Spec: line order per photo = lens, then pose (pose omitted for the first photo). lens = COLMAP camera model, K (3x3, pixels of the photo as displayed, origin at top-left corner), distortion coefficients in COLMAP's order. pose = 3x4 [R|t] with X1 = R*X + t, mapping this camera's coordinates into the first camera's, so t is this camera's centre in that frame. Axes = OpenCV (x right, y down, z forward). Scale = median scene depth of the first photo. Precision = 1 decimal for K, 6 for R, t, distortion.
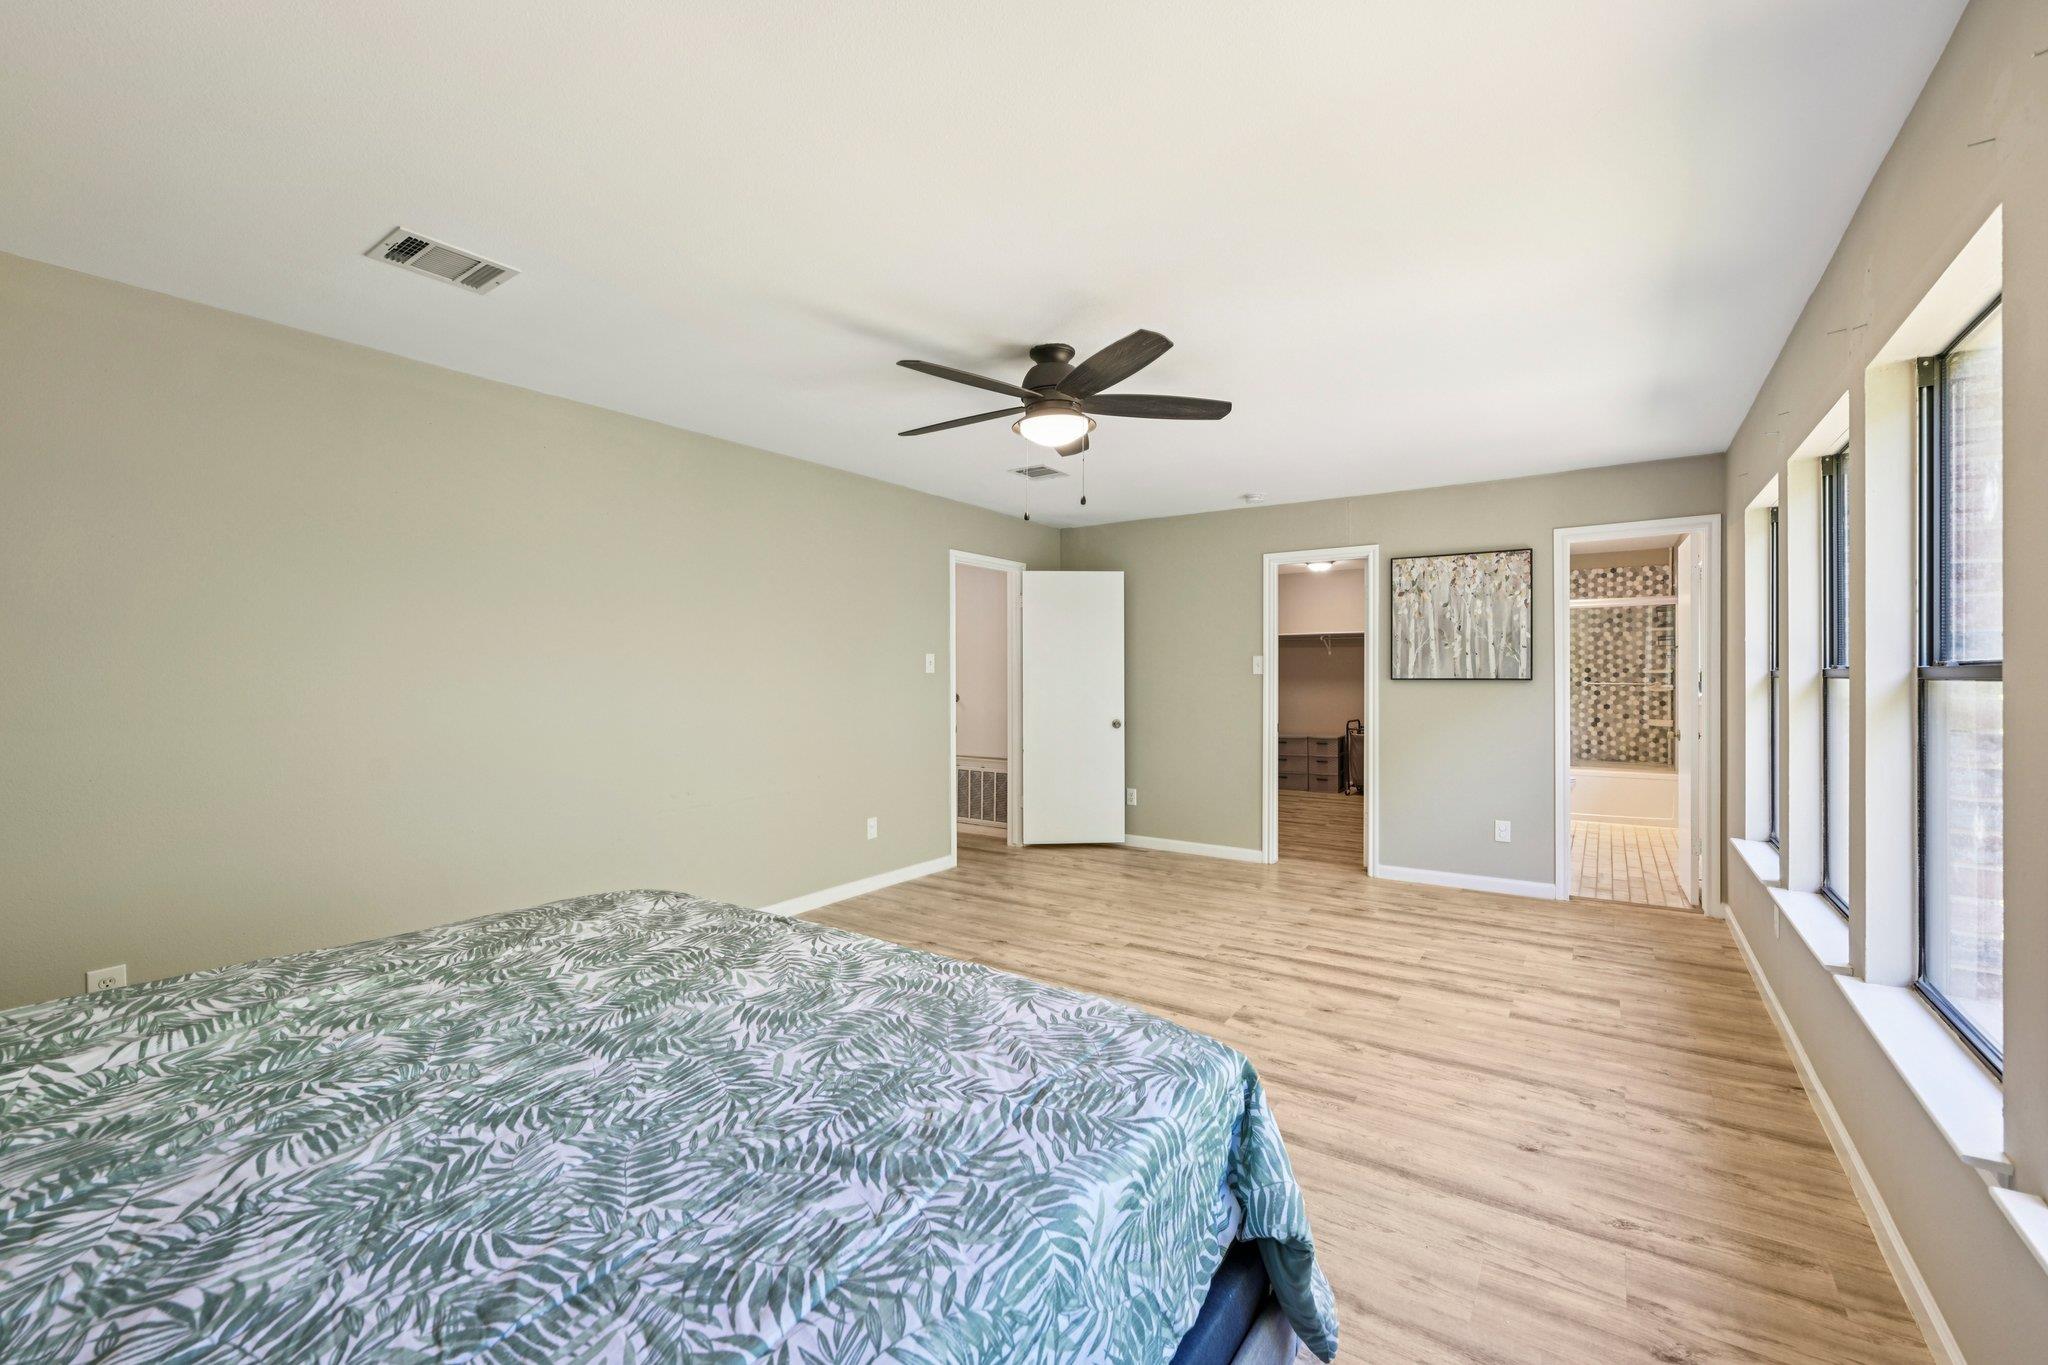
lens RADIAL K [[844.1, 0, 1037.6], [0, 844.1, 676.6], [0, 0, 1]] dist [0.001918, 0.000084]
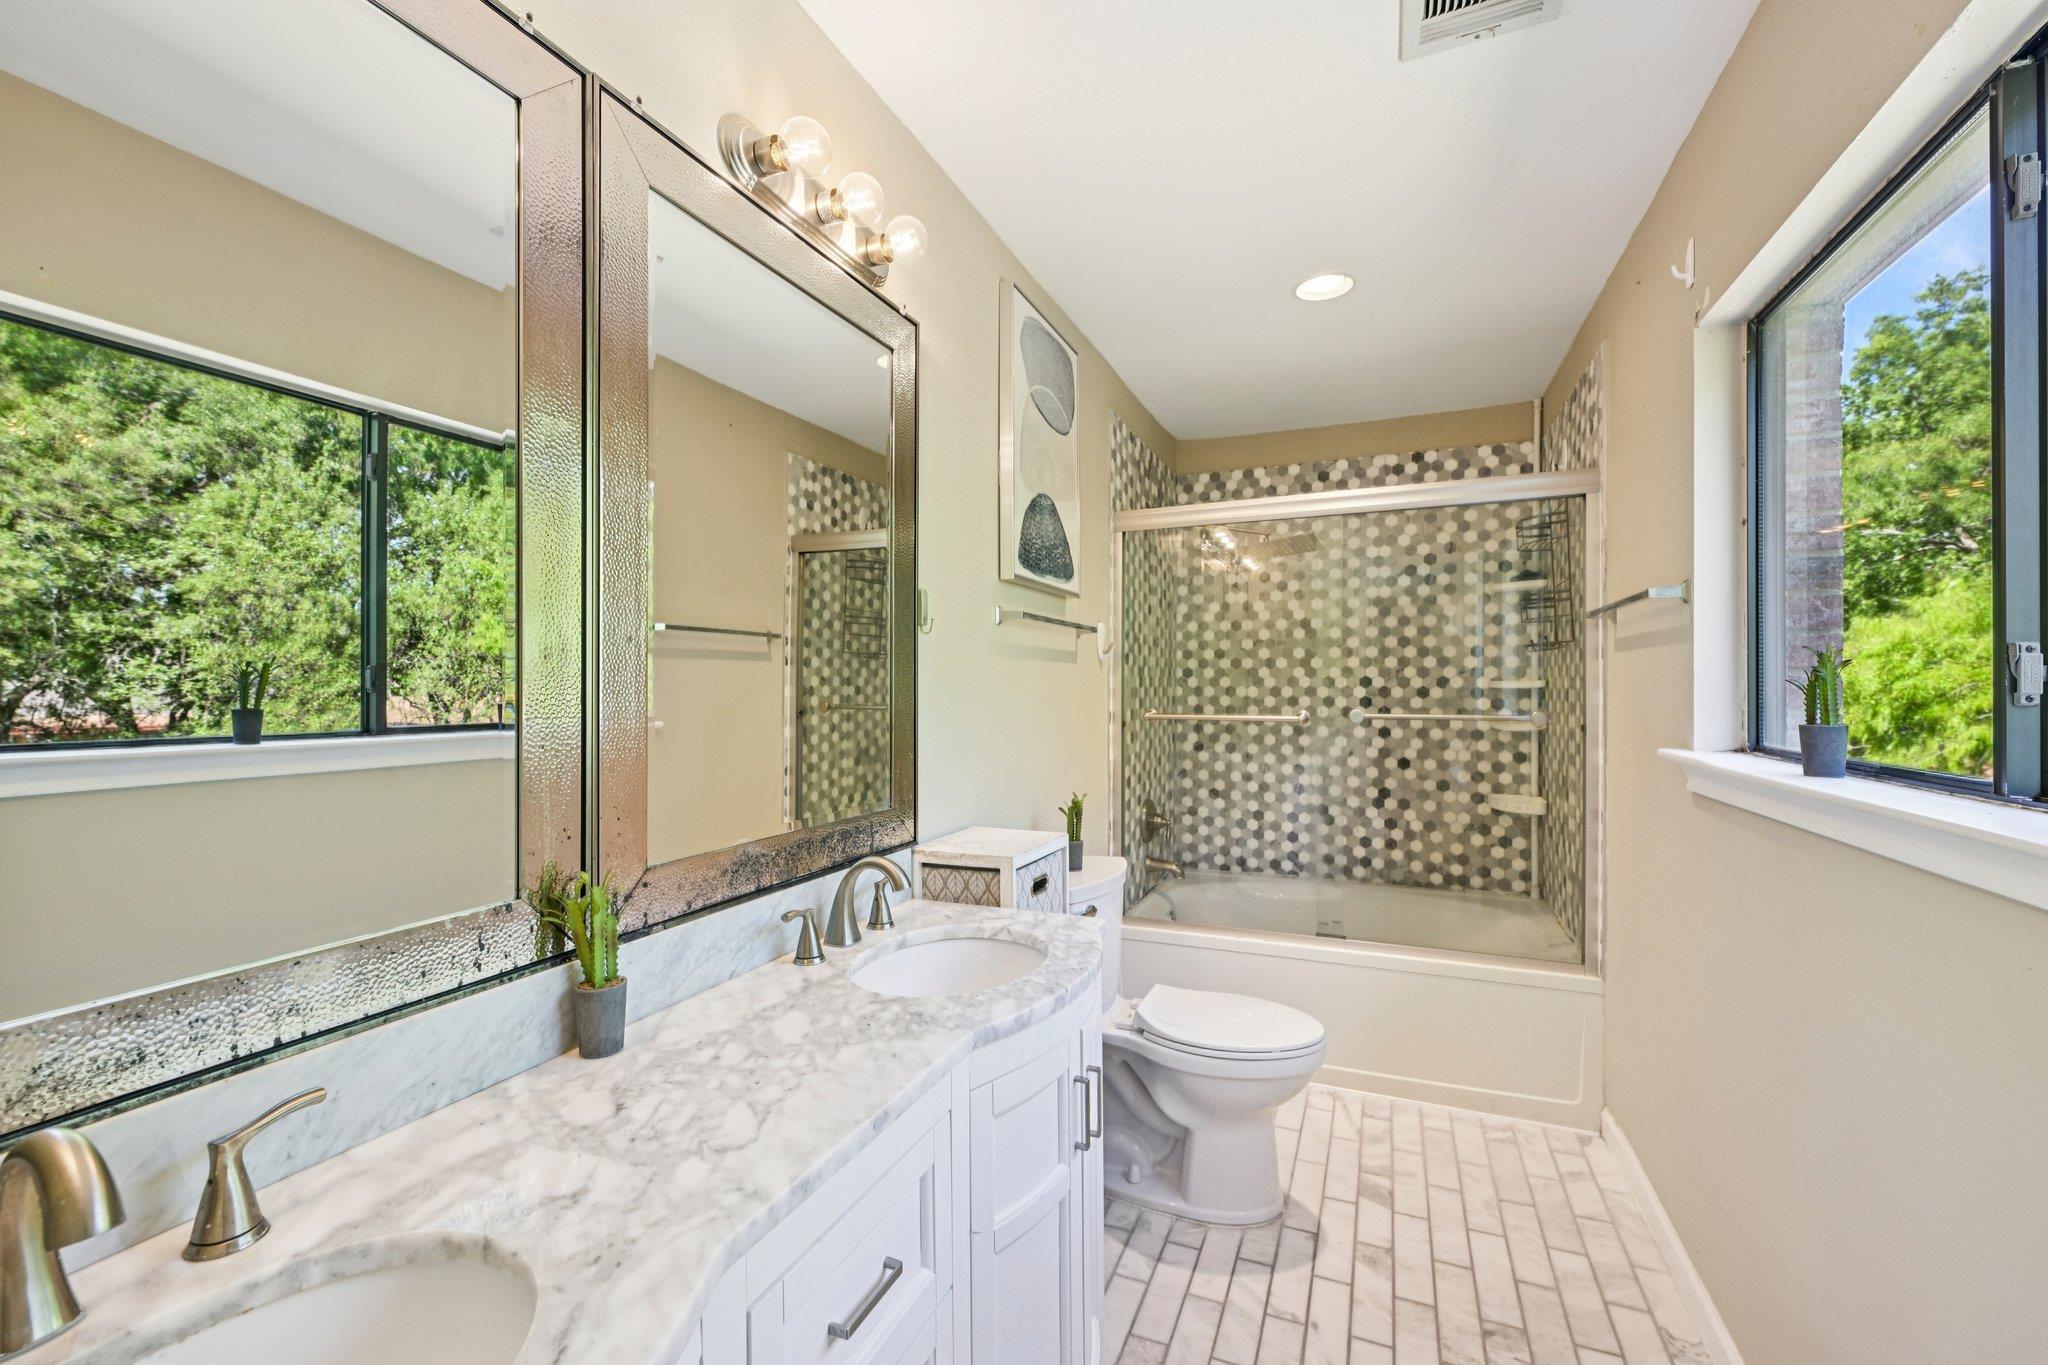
lens RADIAL K [[844.1, 0, 1028.9], [0, 844.1, 690.0], [0, 0, 1]] dist [0.001918, 0.000084]
pose [[0.982021, -0.004712, 0.188711, 0.397337], [0.003069, 0.999955, 0.008995, -0.007842], [-0.188745, -0.008254, 0.981992, 0.602935]]
